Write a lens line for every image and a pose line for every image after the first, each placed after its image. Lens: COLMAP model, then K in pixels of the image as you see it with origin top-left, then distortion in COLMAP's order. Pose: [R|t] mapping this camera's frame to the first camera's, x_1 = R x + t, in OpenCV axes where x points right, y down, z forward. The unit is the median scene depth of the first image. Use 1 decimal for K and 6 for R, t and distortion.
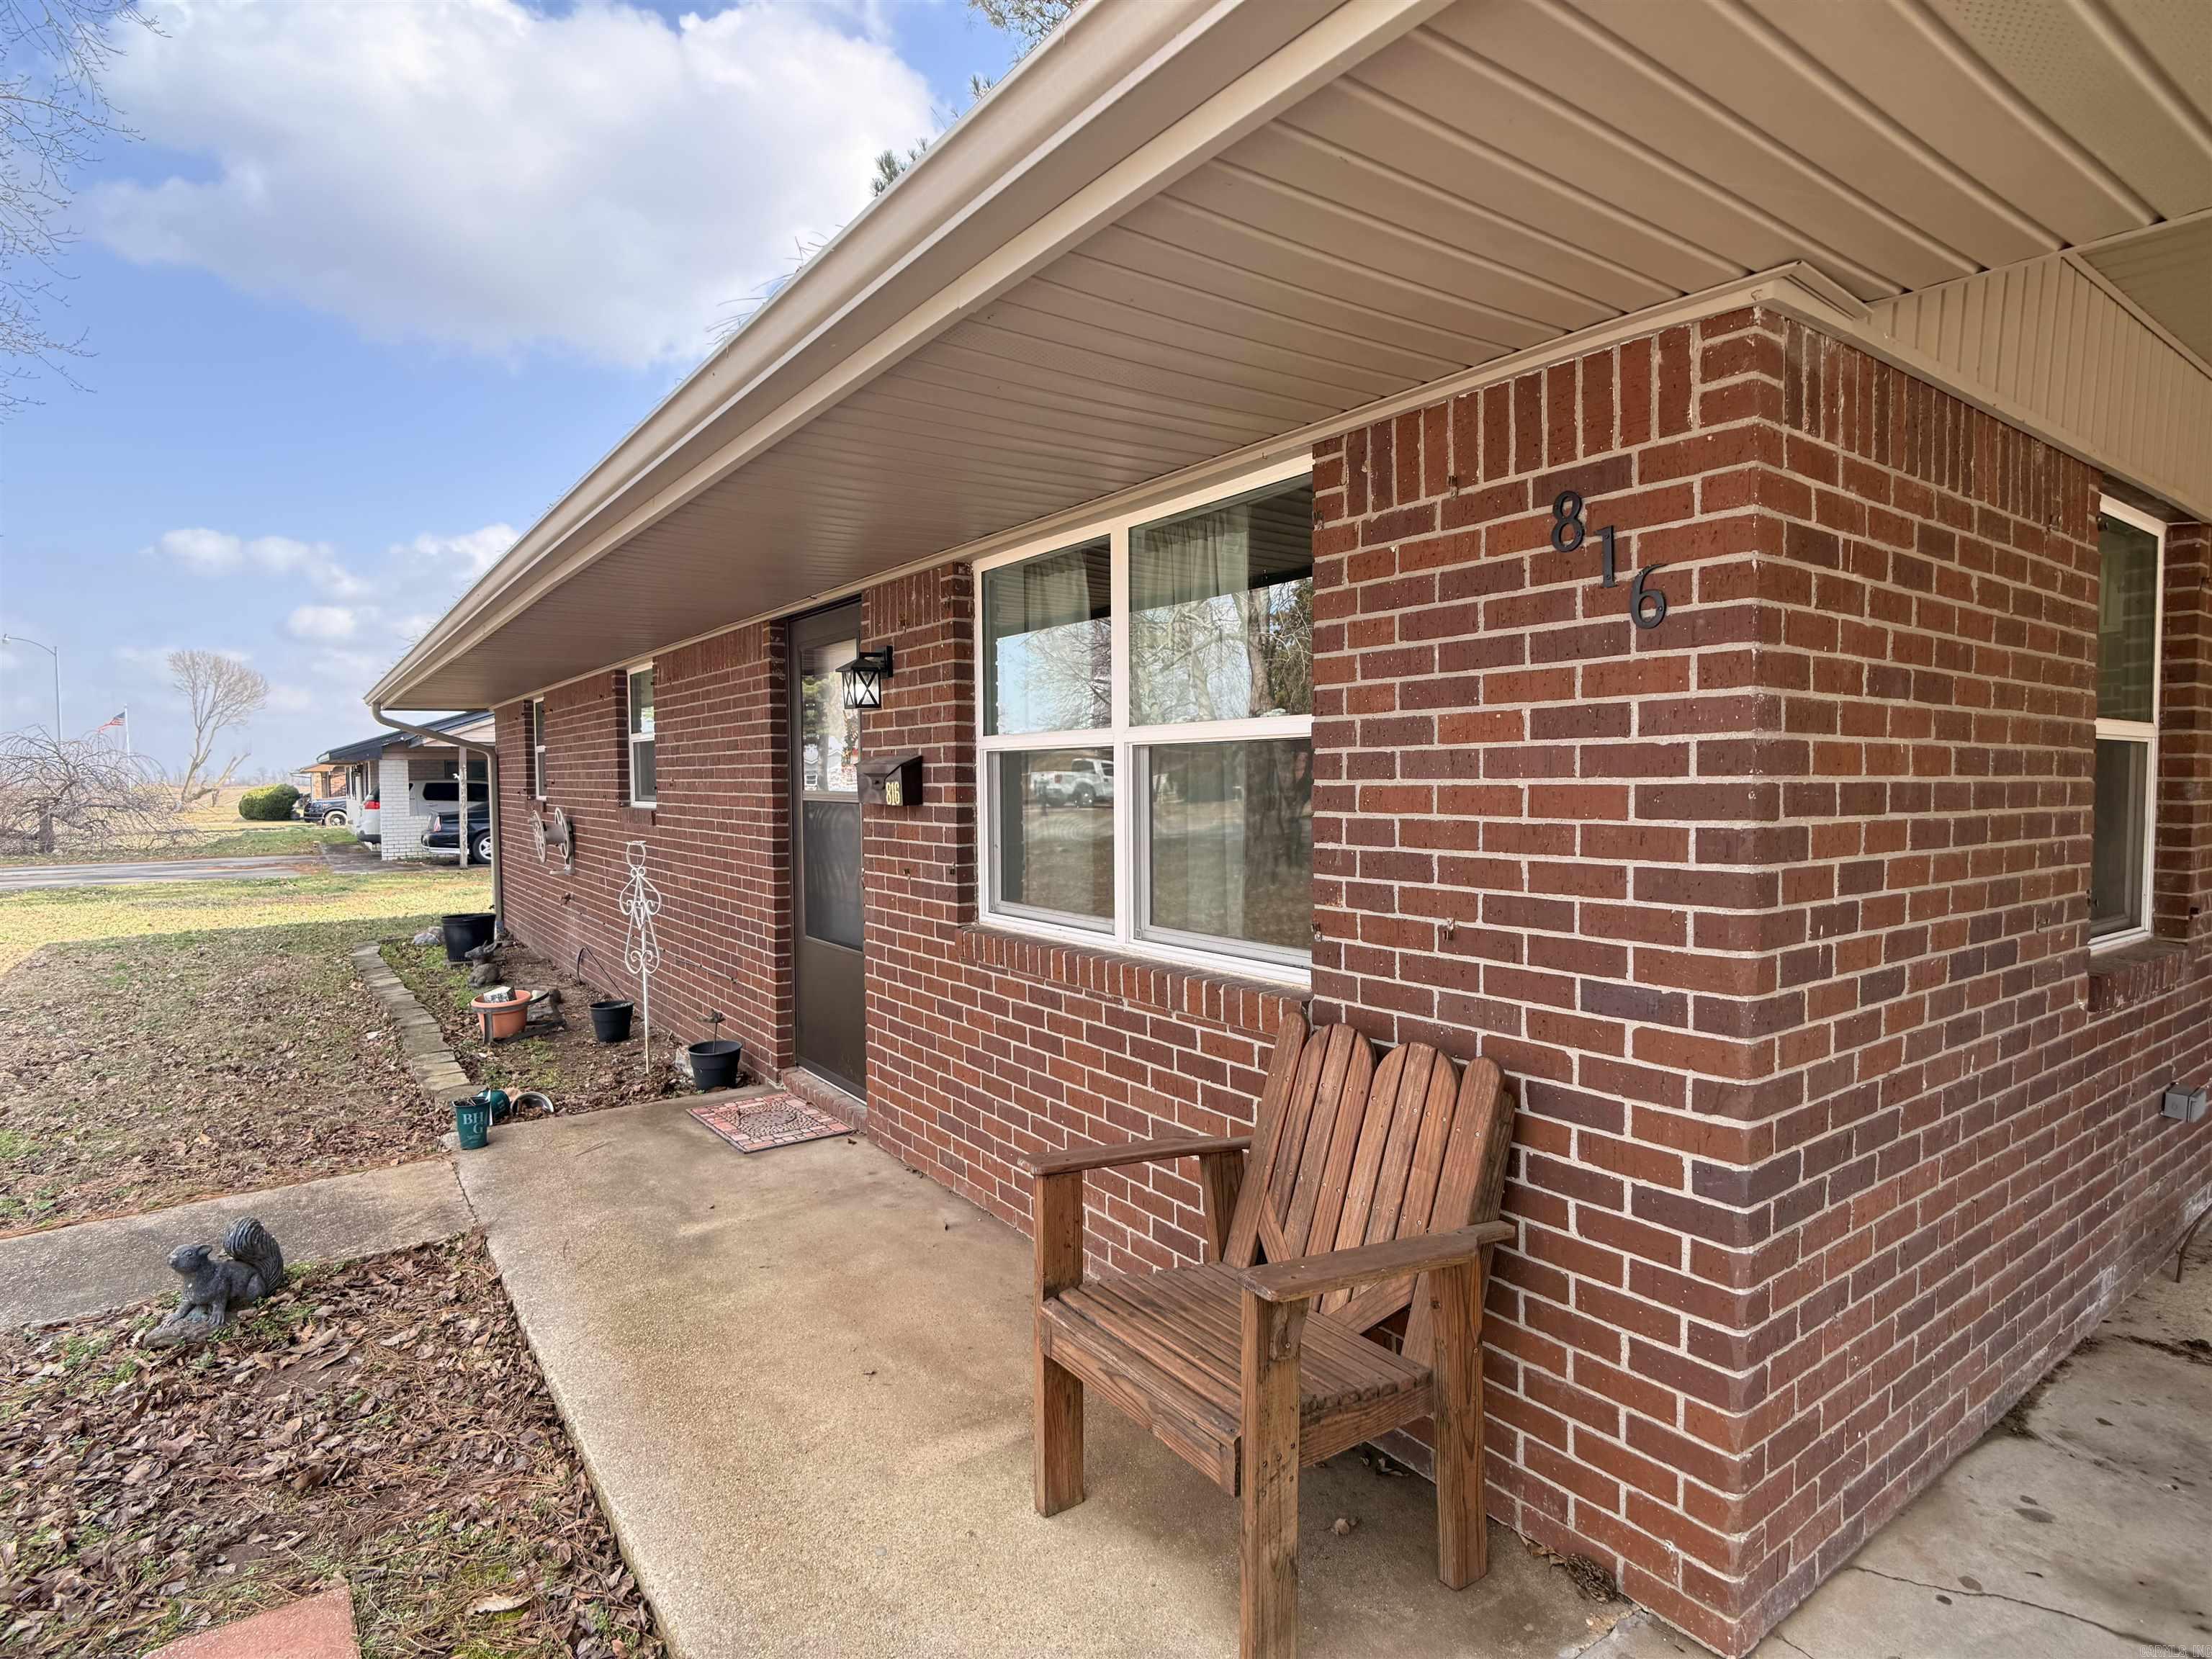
lens RADIAL K [[1162.4, 0, 1109.5], [0, 1162.4, 835.2], [0, 0, 1]] dist [0.020630, -0.033453]
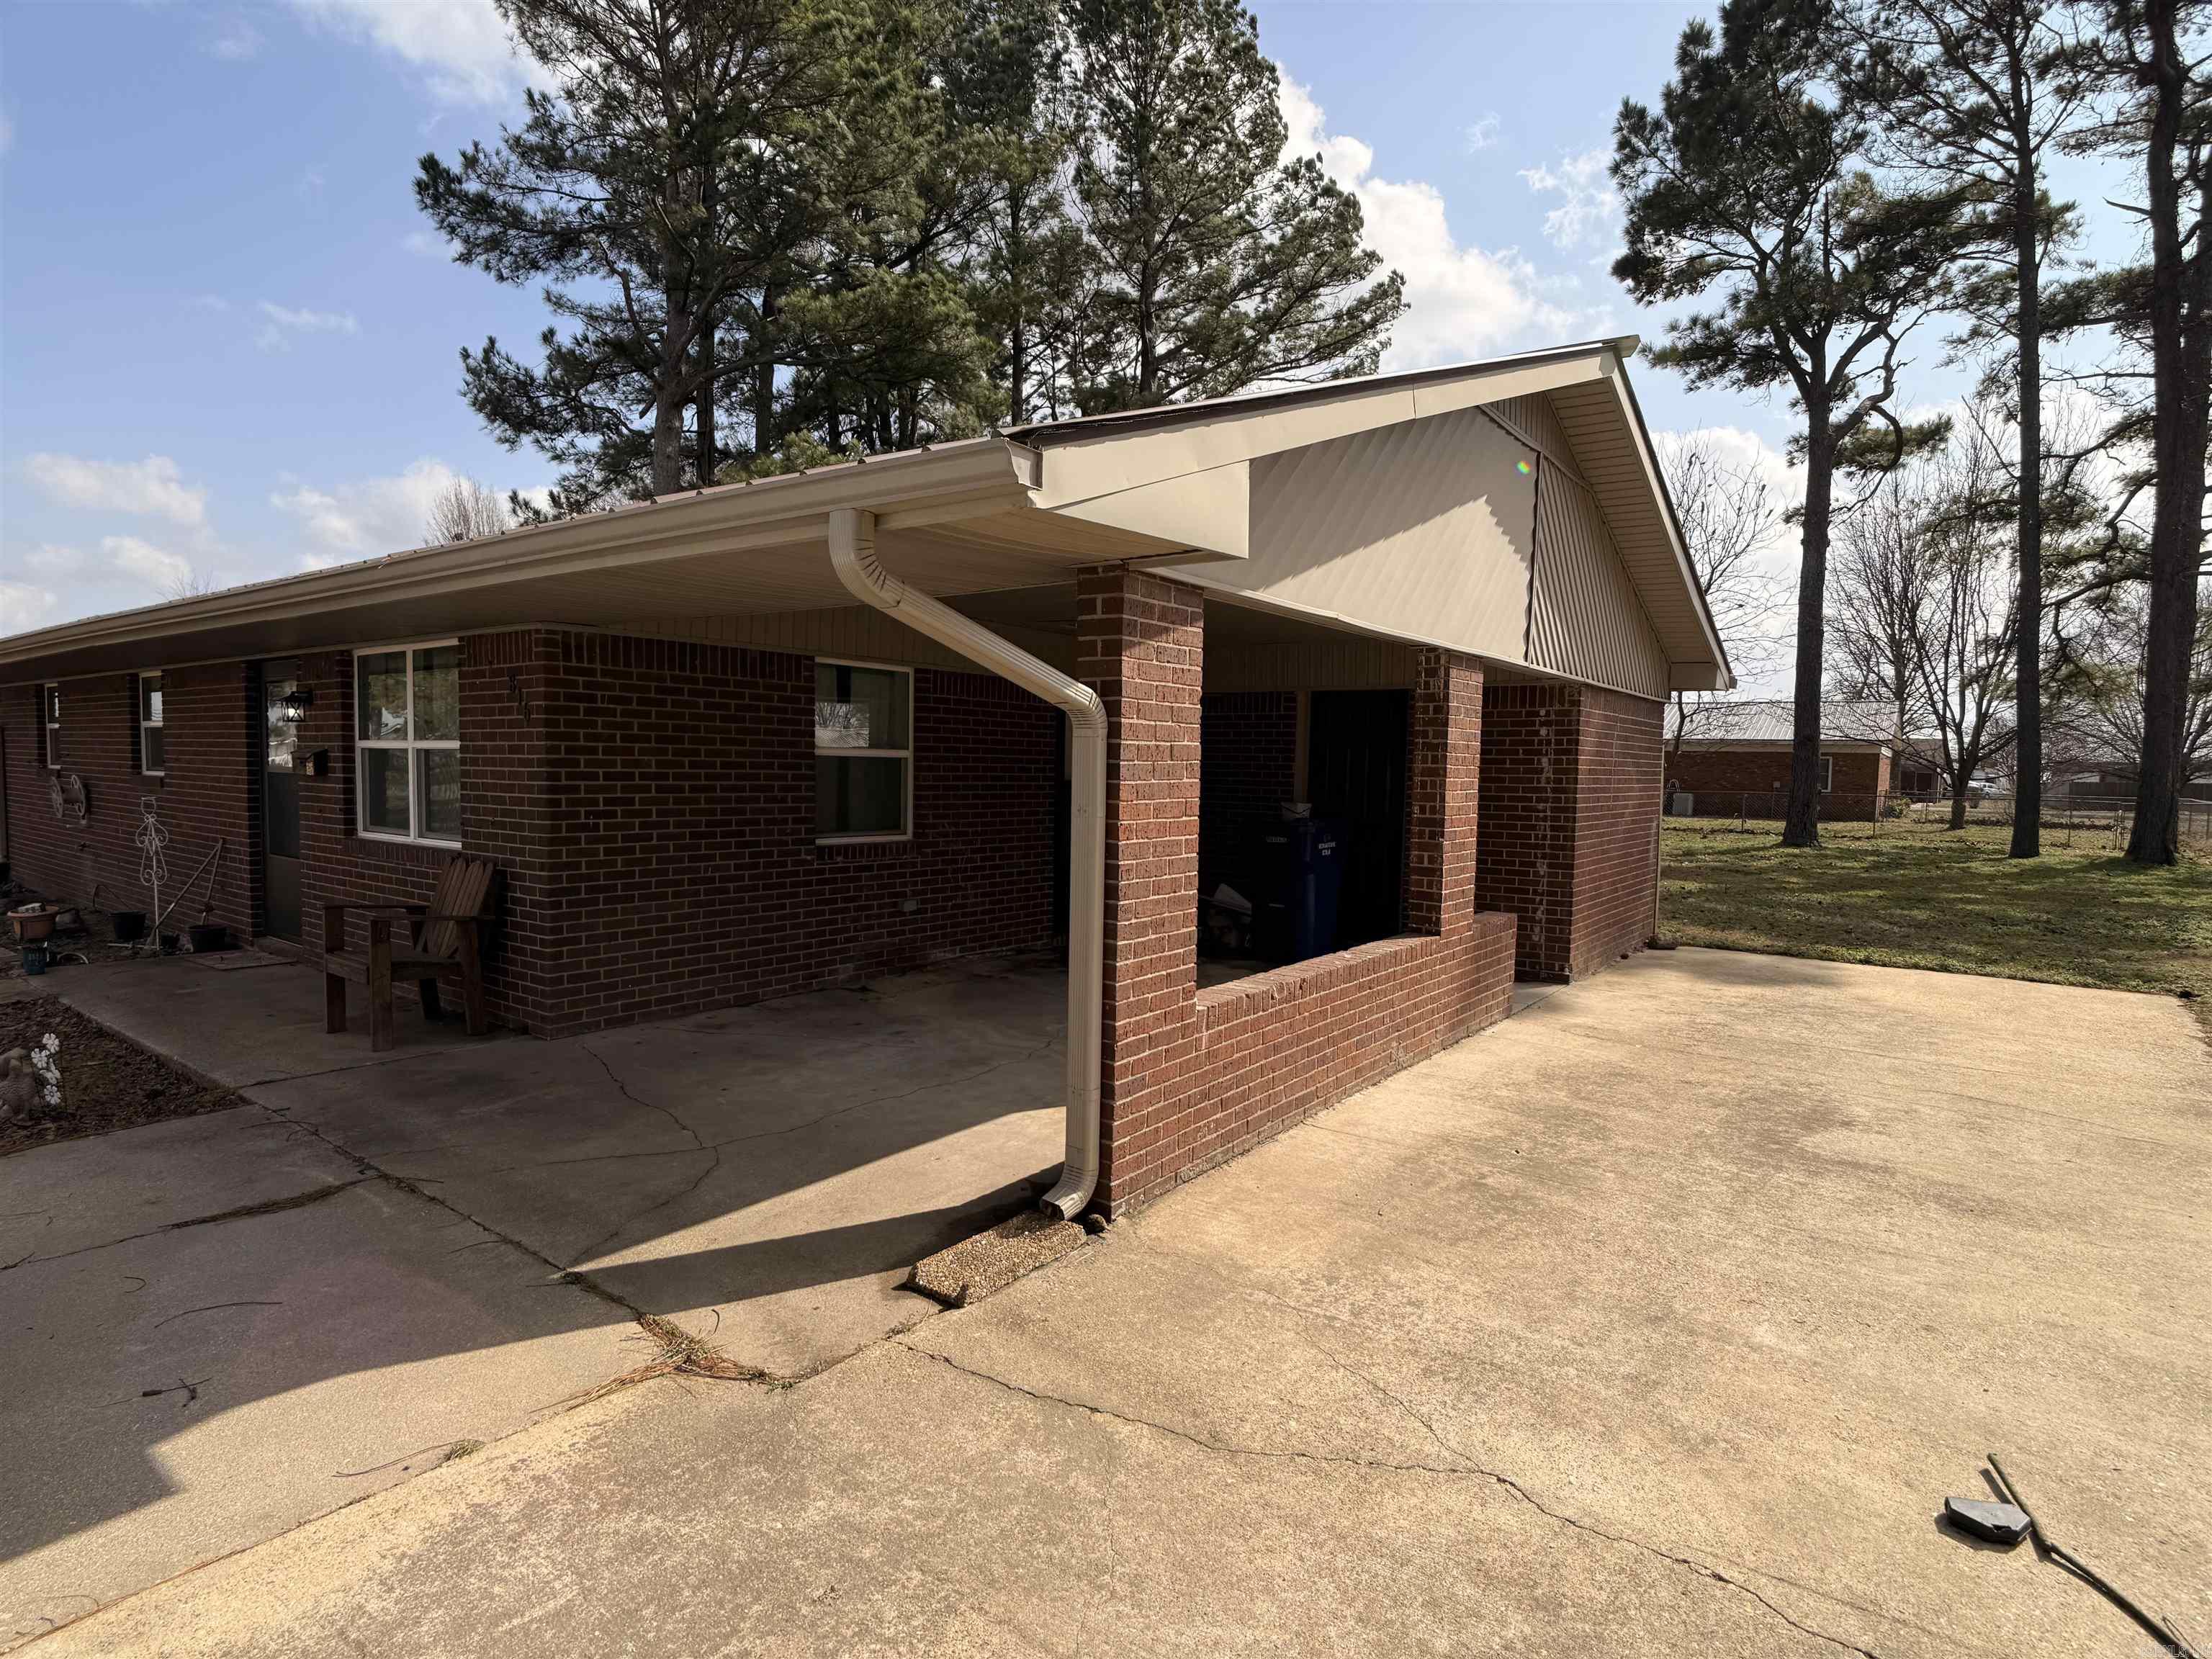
lens RADIAL K [[1166.2, 0, 1099.0], [0, 1166.2, 835.2], [0, 0, 1]] dist [-0.015044, -0.001905]
pose [[0.953213, 0.003876, 0.302276, 0.550113], [-0.008201, 0.999881, 0.013040, 0.043298], [-0.302189, -0.014909, 0.953131, -1.384711]]
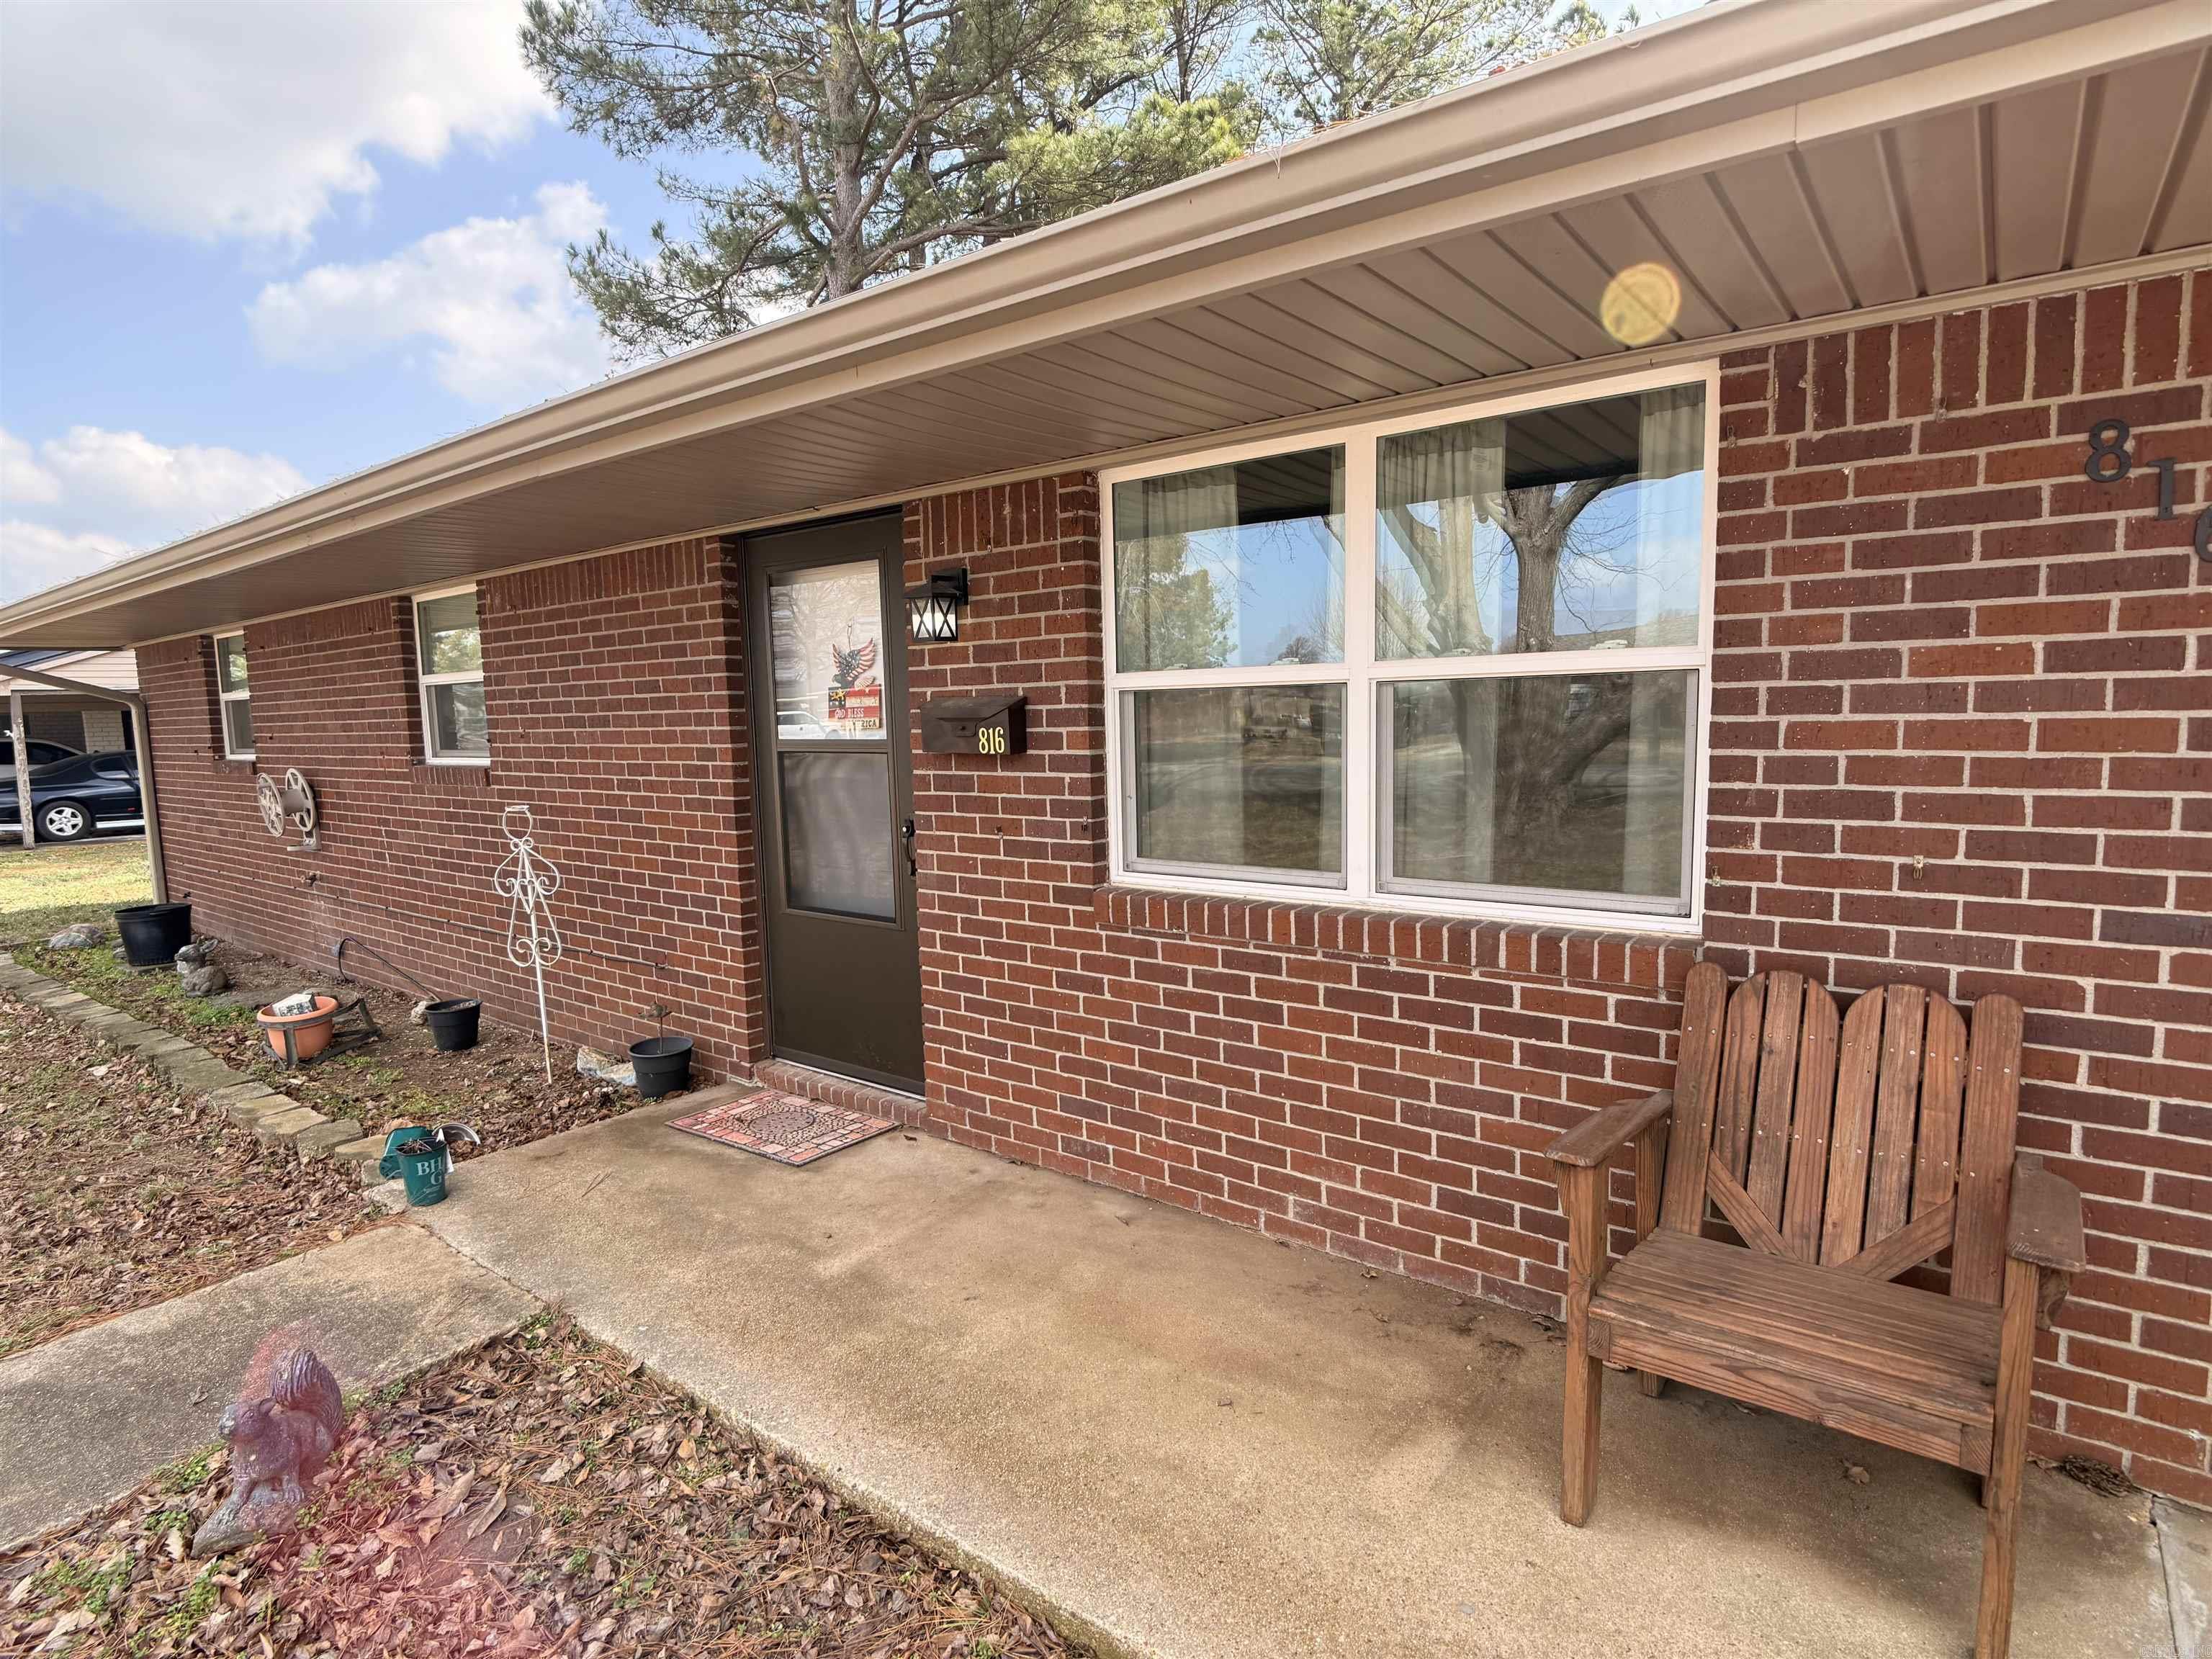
lens RADIAL K [[1163.0, 0, 1118.9], [0, 1163.0, 846.8], [0, 0, 1]] dist [0.000103, -0.016219]
pose [[0.957536, -0.051440, 0.283686, -0.409653], [0.032831, 0.997009, 0.069969, -0.017462], [-0.286437, -0.057685, 0.956361, 0.167334]]
